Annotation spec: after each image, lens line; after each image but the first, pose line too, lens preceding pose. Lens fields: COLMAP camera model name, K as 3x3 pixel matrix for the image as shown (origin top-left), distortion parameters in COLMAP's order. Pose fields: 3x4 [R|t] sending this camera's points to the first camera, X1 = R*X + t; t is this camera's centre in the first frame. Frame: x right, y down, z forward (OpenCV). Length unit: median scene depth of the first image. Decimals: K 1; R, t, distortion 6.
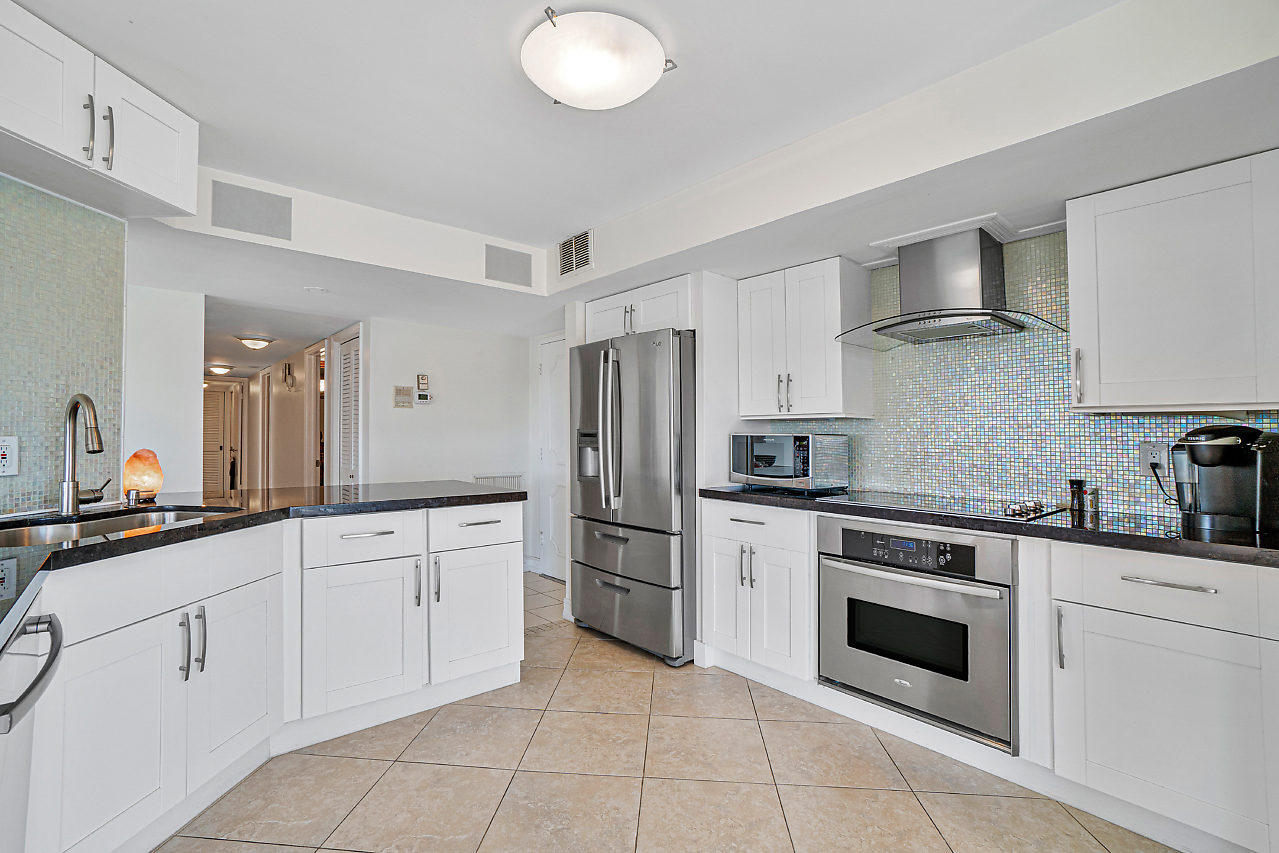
lens RADIAL K [[567.7, 0, 626.6], [0, 567.7, 428.2], [0, 0, 1]] dist [-0.044729, 0.021710]
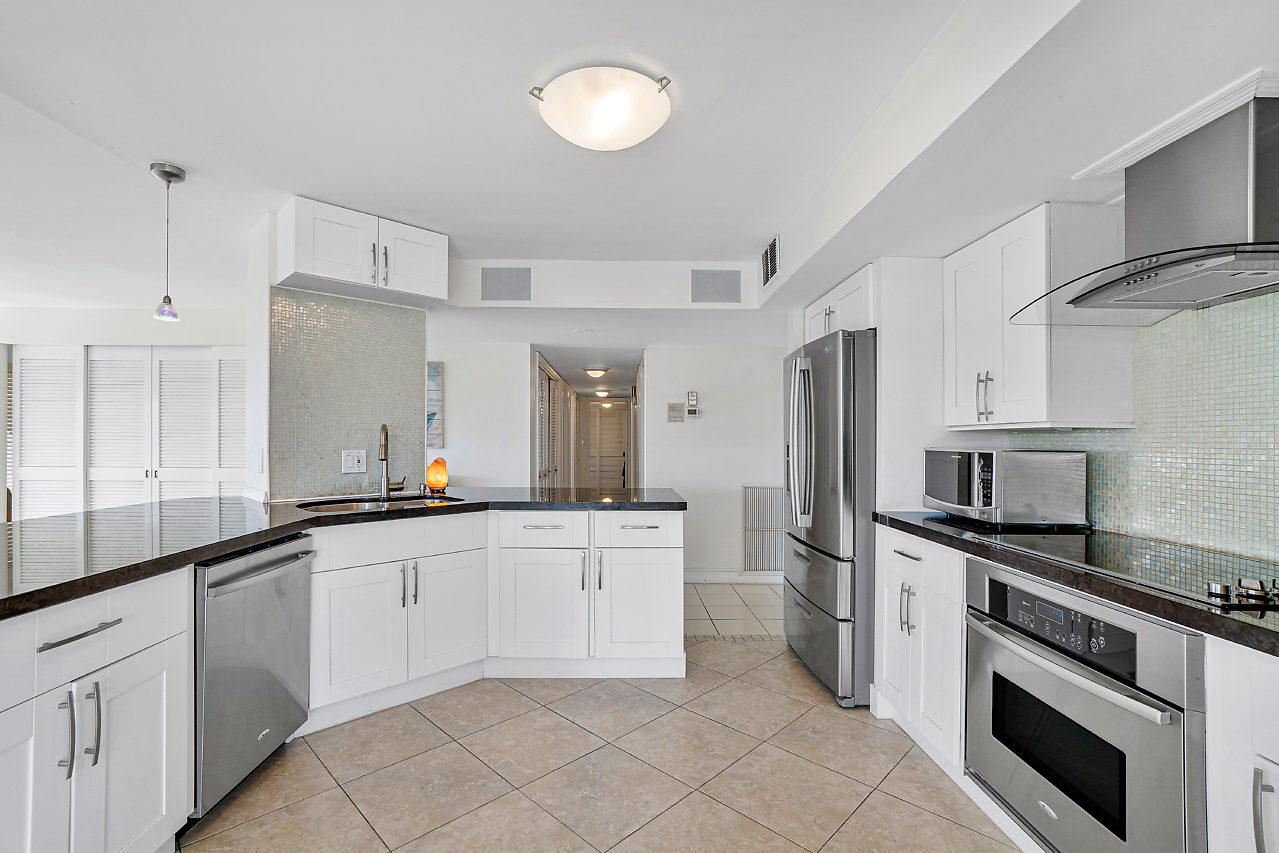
lens RADIAL K [[564.3, 0, 637.7], [0, 564.3, 448.7], [0, 0, 1]] dist [-0.041610, 0.022428]
pose [[0.779033, 0.006850, -0.626946, 0.425949], [0.007814, 0.999757, 0.020633, -0.011796], [0.626934, -0.020973, 0.778790, 0.118187]]
